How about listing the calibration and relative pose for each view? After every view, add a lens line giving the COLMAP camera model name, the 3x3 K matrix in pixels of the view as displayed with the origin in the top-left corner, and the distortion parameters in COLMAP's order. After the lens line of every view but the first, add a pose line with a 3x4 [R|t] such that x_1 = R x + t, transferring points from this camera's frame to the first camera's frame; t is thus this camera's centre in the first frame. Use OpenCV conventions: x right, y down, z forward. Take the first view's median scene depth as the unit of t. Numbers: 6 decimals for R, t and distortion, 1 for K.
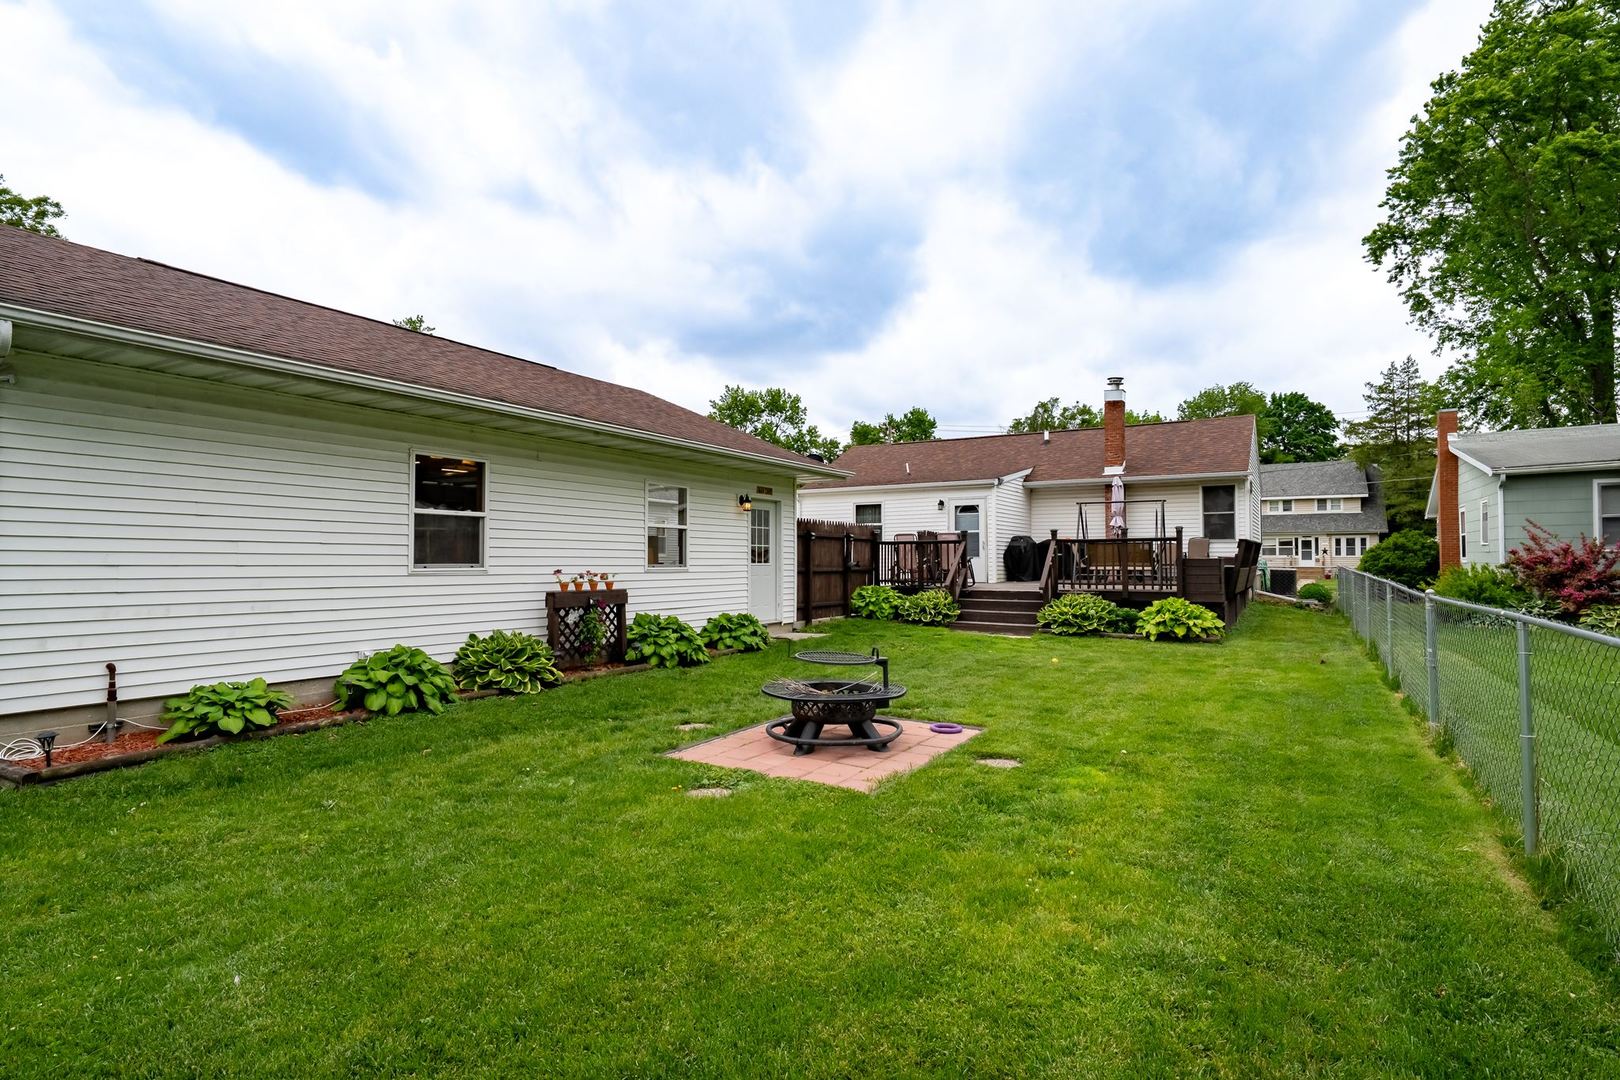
lens RADIAL K [[832.8, 0, 830.2], [0, 832.8, 543.4], [0, 0, 1]] dist [-0.002191, 0.000295]
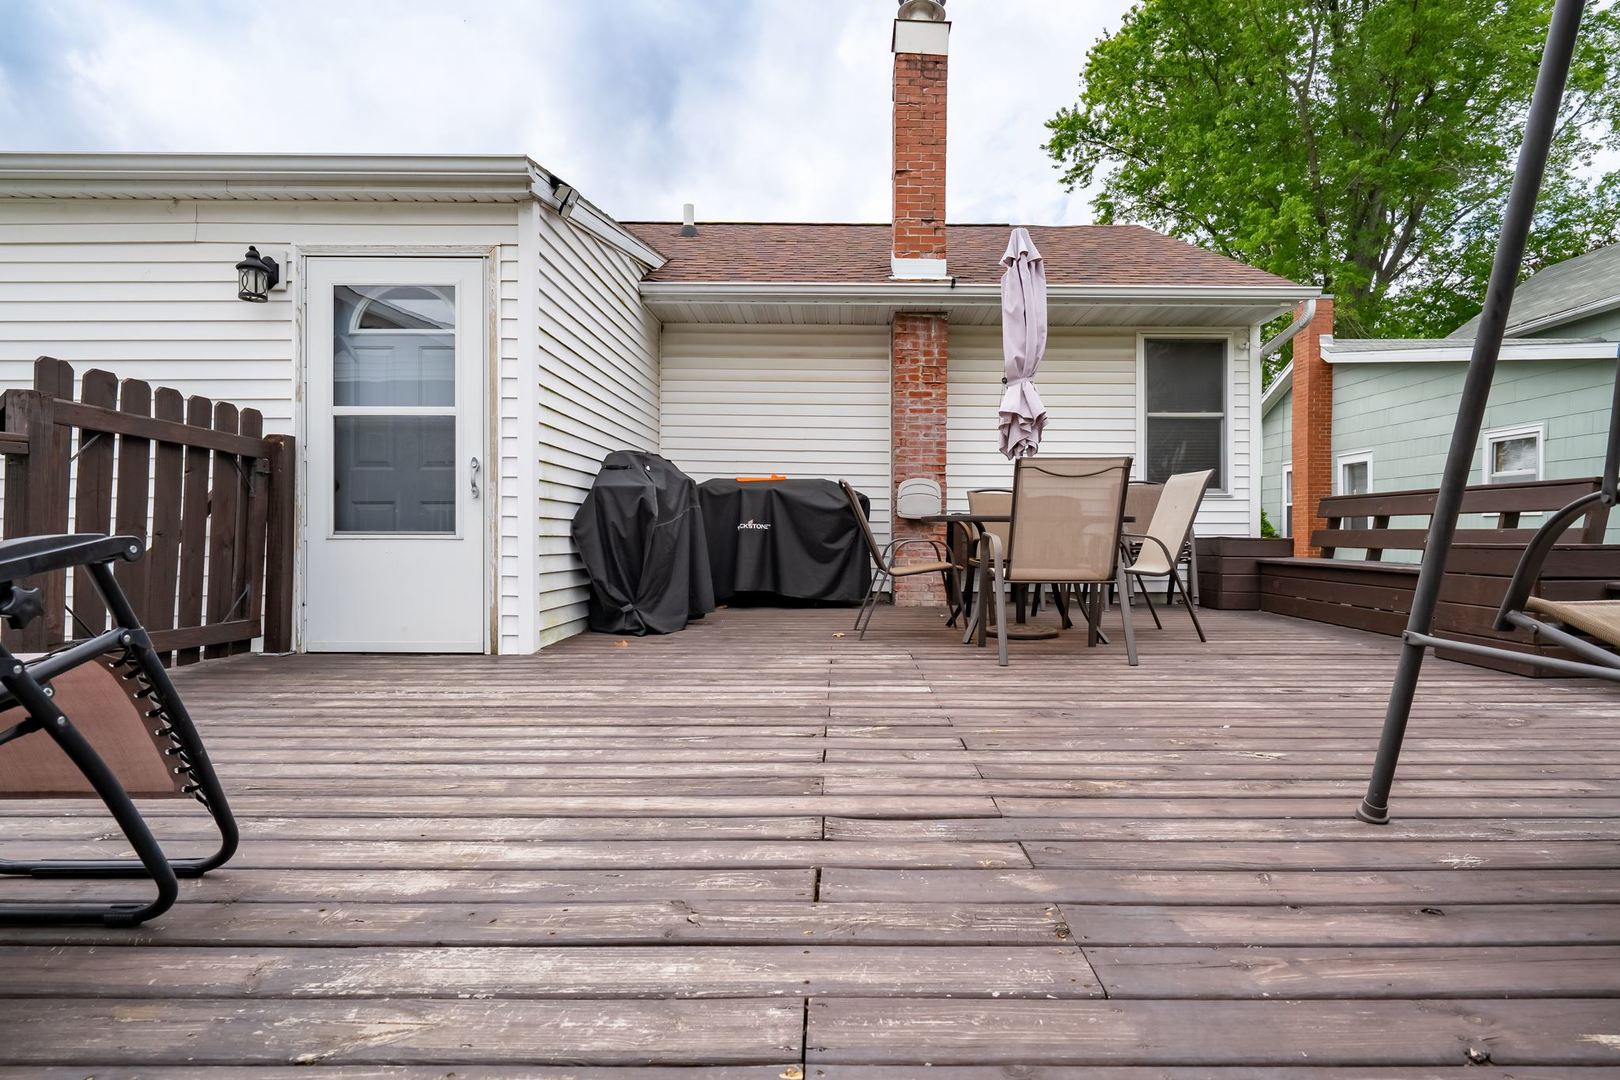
lens RADIAL K [[832.8, 0, 830.2], [0, 832.8, 543.4], [0, 0, 1]] dist [-0.002191, 0.000295]
pose [[0.870118, -0.000153, 0.492844, 0.154213], [-0.015277, 0.999511, 0.027282, 0.011430], [-0.492607, -0.031267, 0.869690, 0.751681]]
